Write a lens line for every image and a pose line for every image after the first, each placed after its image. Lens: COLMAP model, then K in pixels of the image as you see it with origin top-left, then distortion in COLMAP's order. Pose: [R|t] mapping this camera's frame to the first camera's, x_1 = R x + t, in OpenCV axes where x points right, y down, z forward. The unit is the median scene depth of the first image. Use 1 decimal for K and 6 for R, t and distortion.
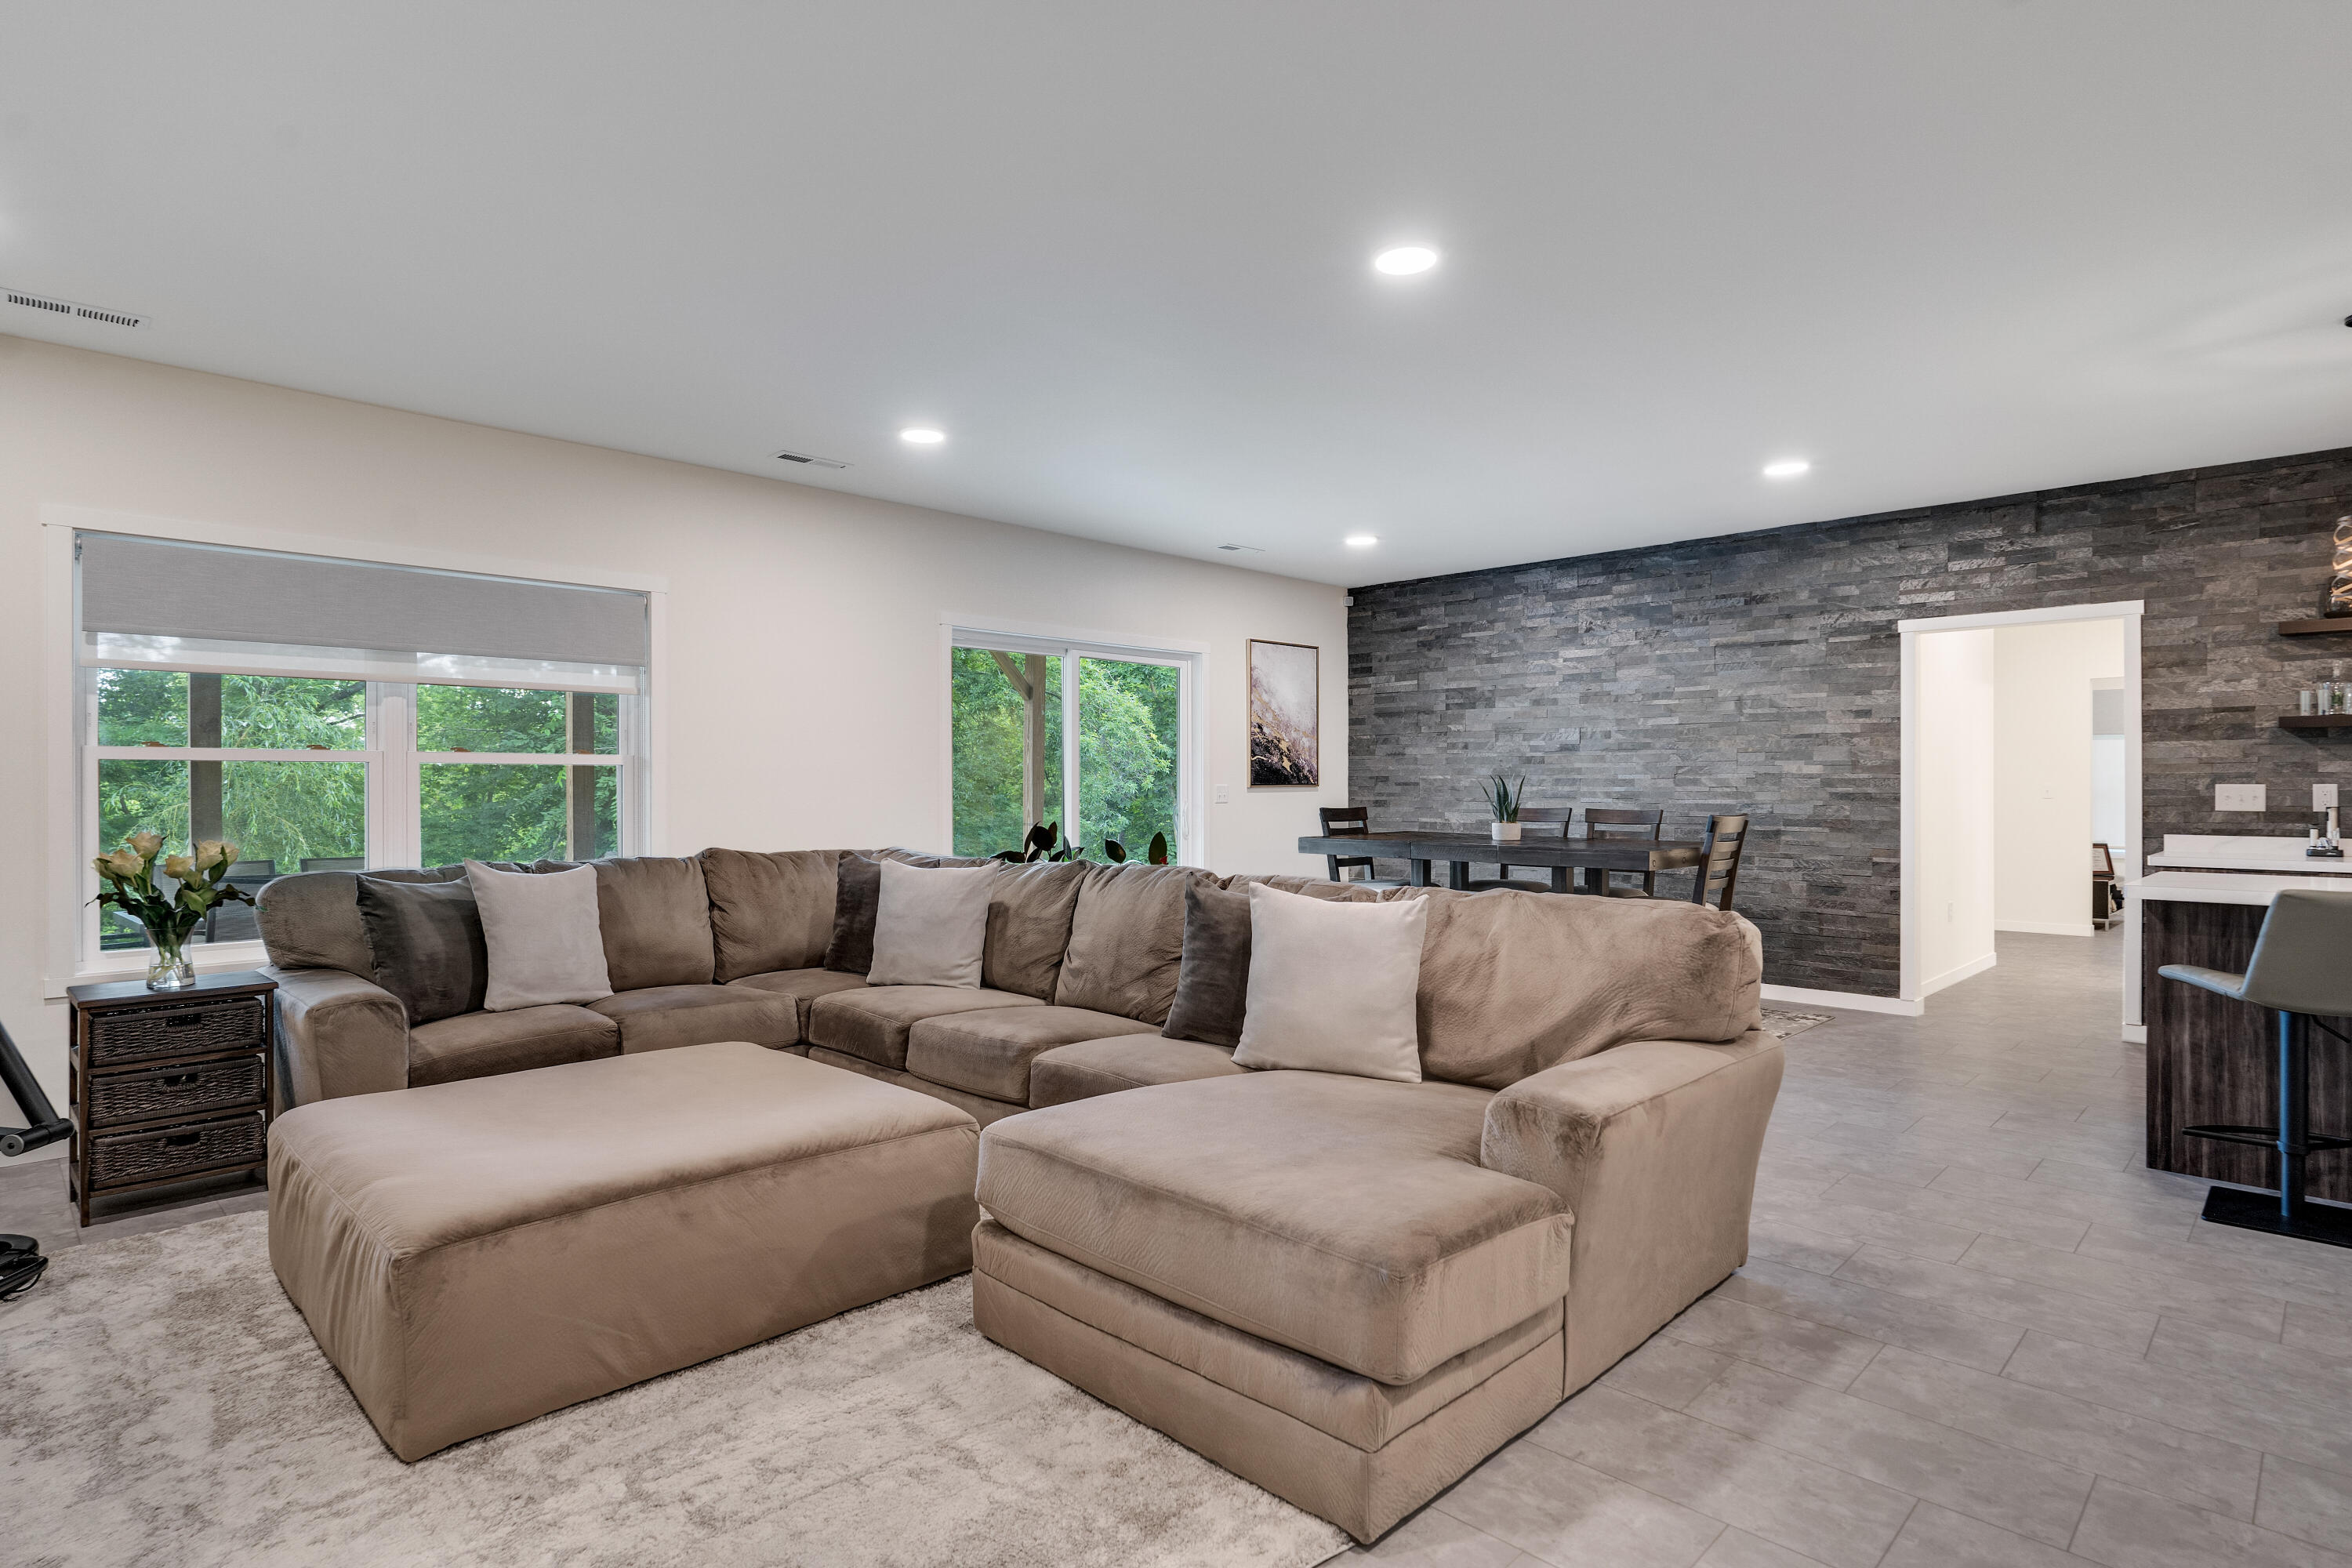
lens RADIAL K [[1205.0, 0, 1168.2], [0, 1205.0, 785.1], [0, 0, 1]] dist [-0.000231, 0.000397]
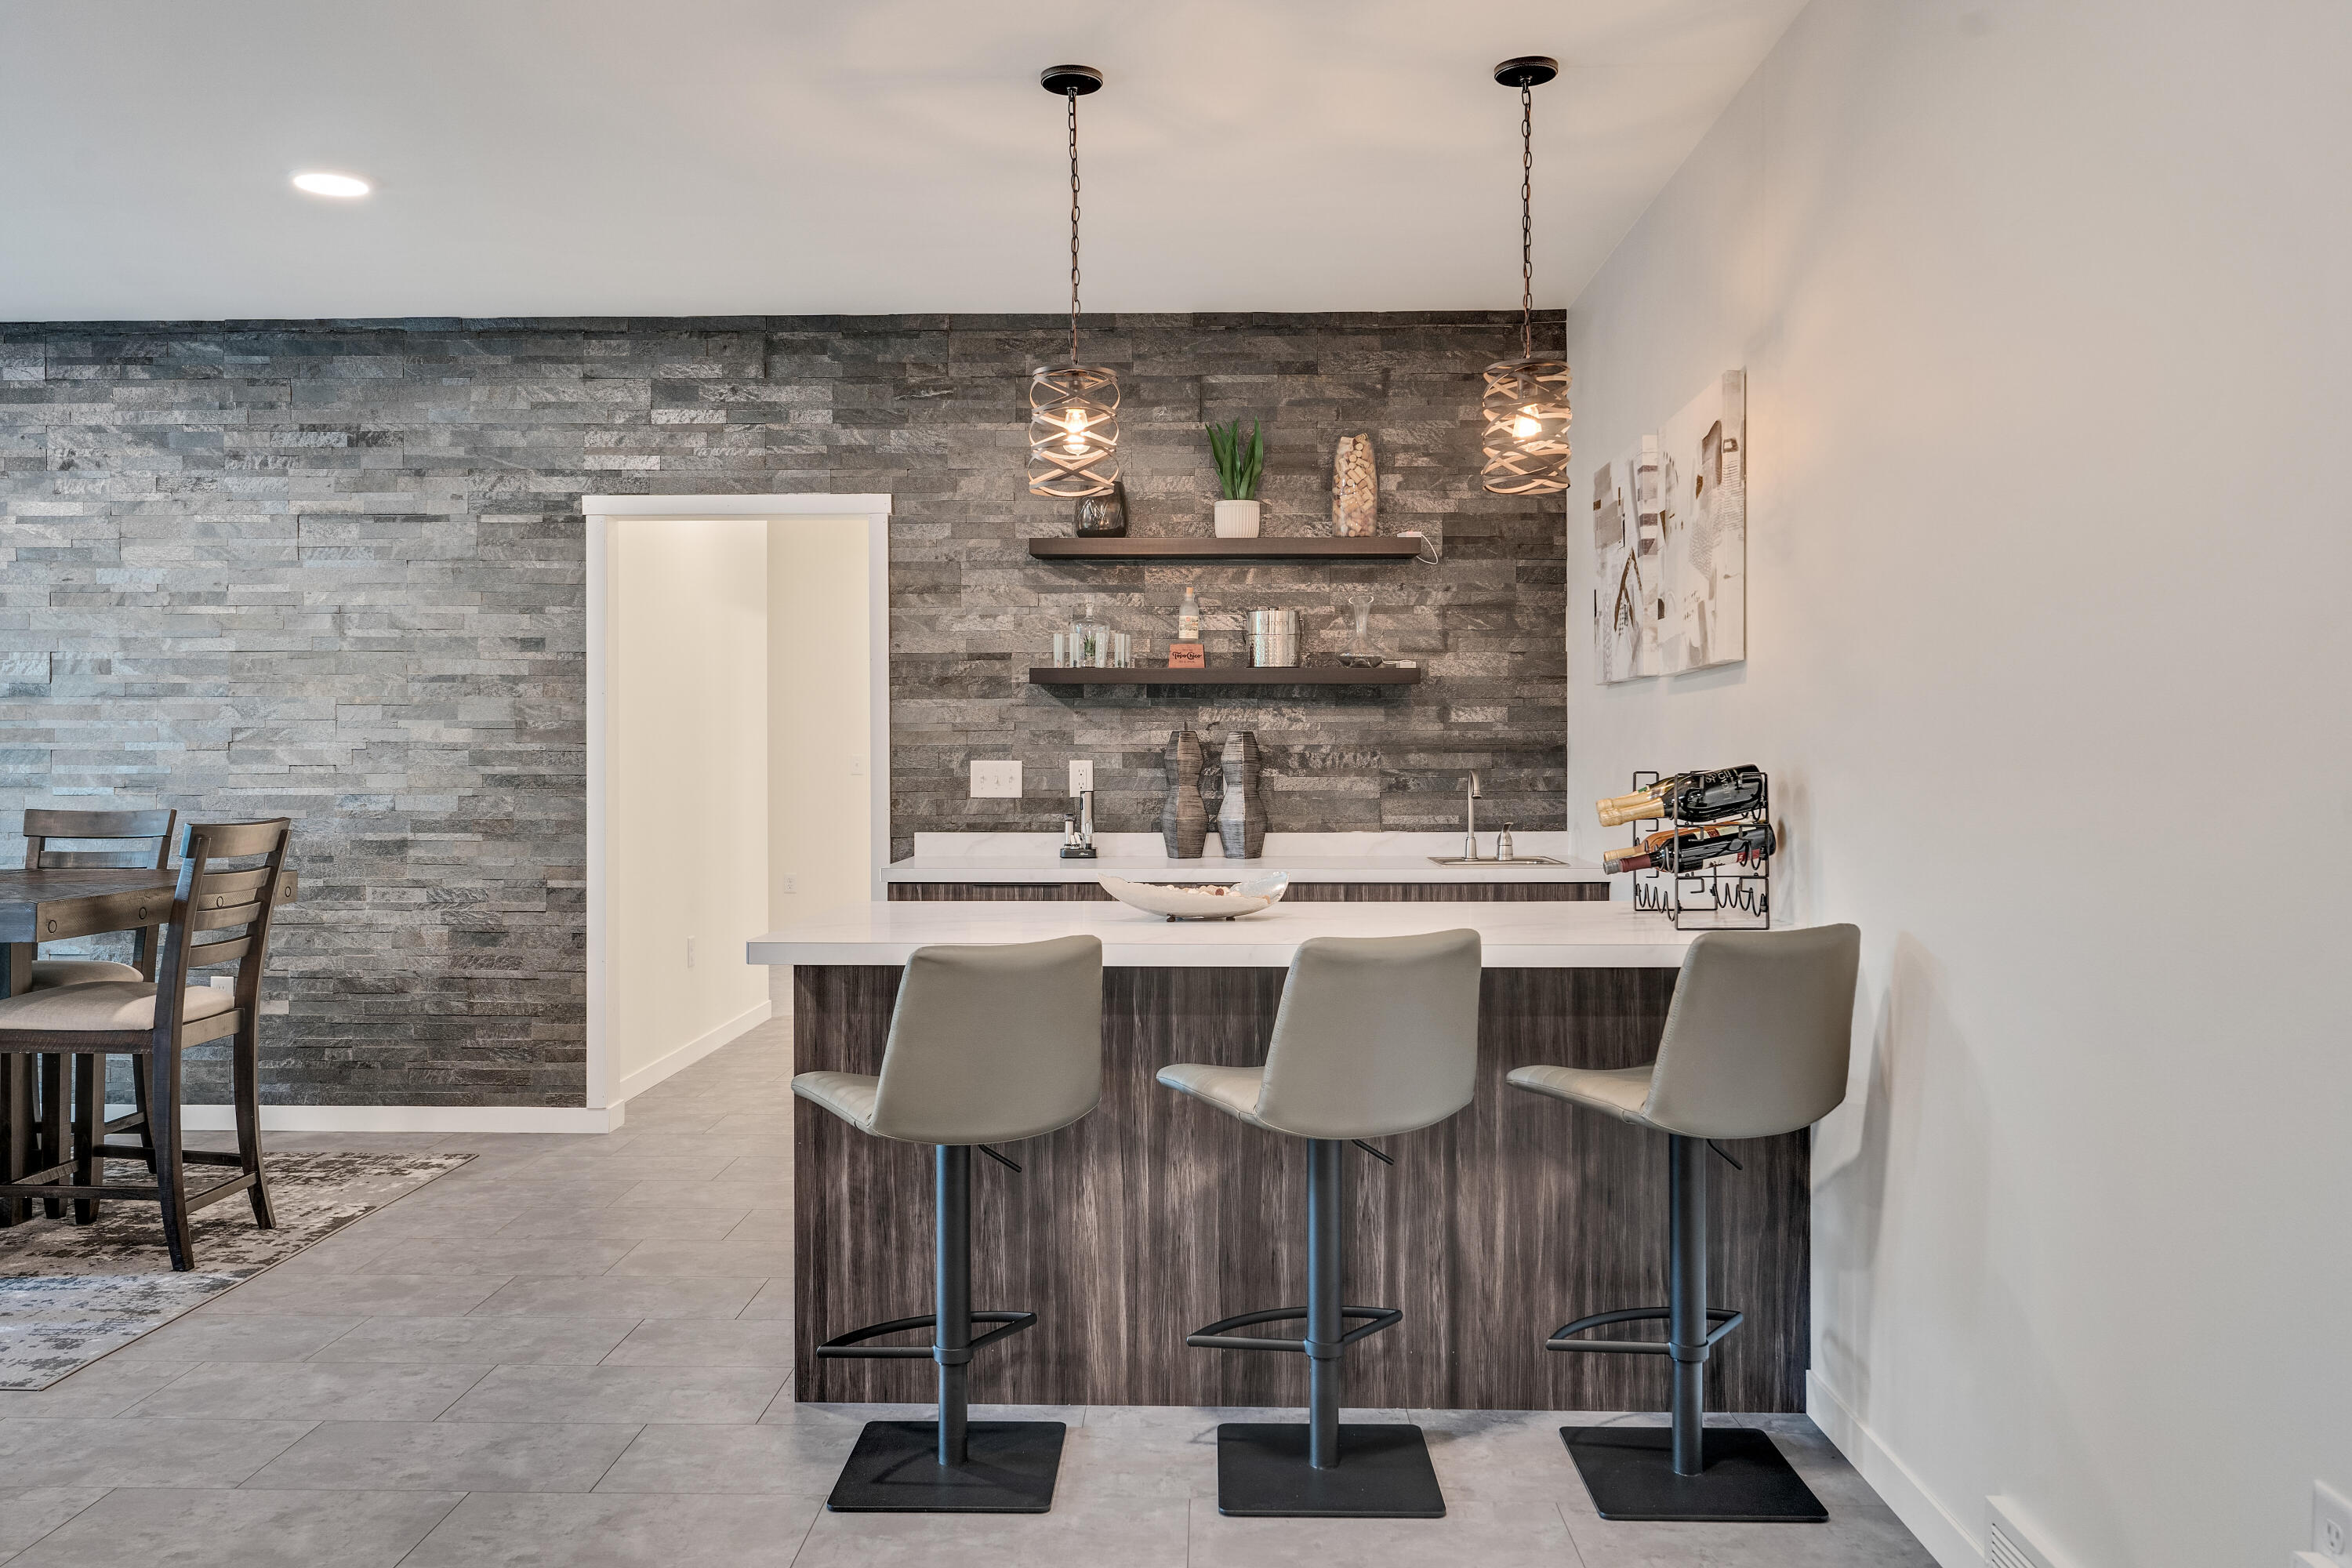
lens RADIAL K [[1755.0, 0, 1172.7], [0, 1755.0, 758.6], [0, 0, 1]] dist [0.004702, -0.002602]
pose [[0.727407, -0.004097, 0.686194, 0.224585], [0.000815, 0.999987, 0.005106, -0.006538], [-0.686205, -0.003155, 0.727401, 0.148981]]
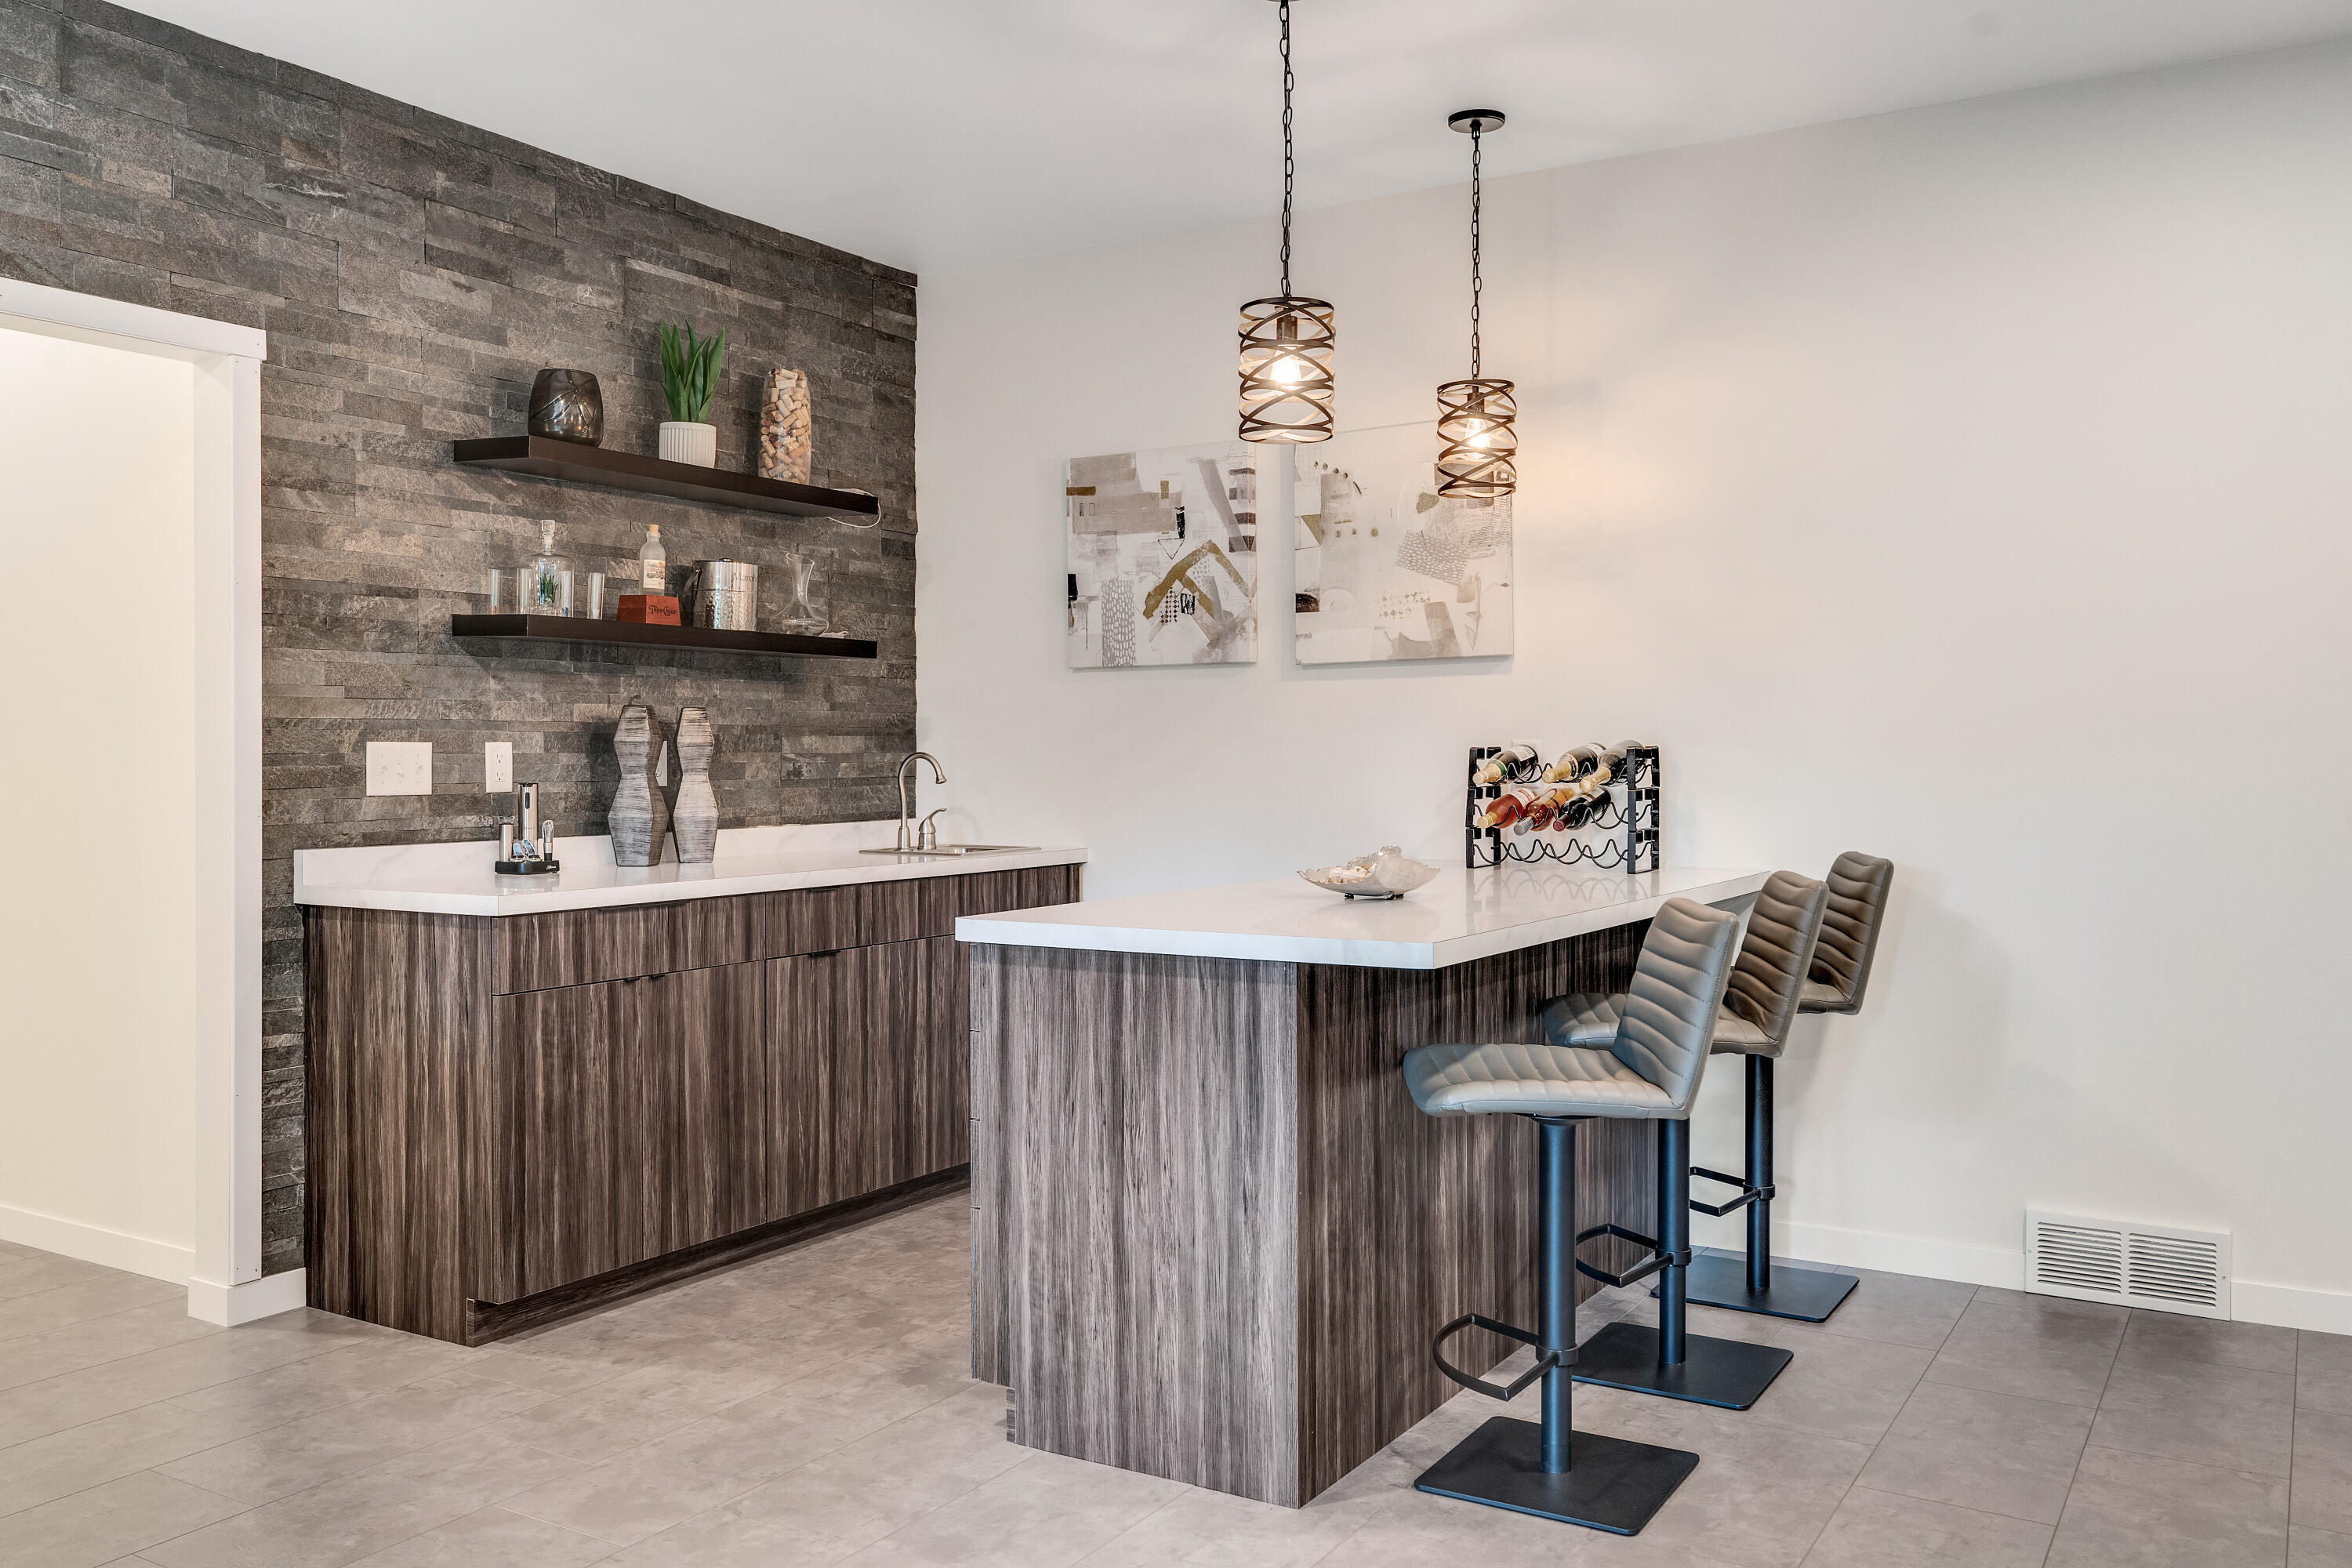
lens RADIAL K [[1889.4, 0, 1174.3], [0, 1889.4, 764.9], [0, 0, 1]] dist [-0.015595, 0.013257]
pose [[-0.233633, -0.007857, 0.972293, 0.044383], [-0.000292, 0.999968, 0.008011, 0.002332], [-0.972325, 0.001588, -0.233628, 0.797392]]
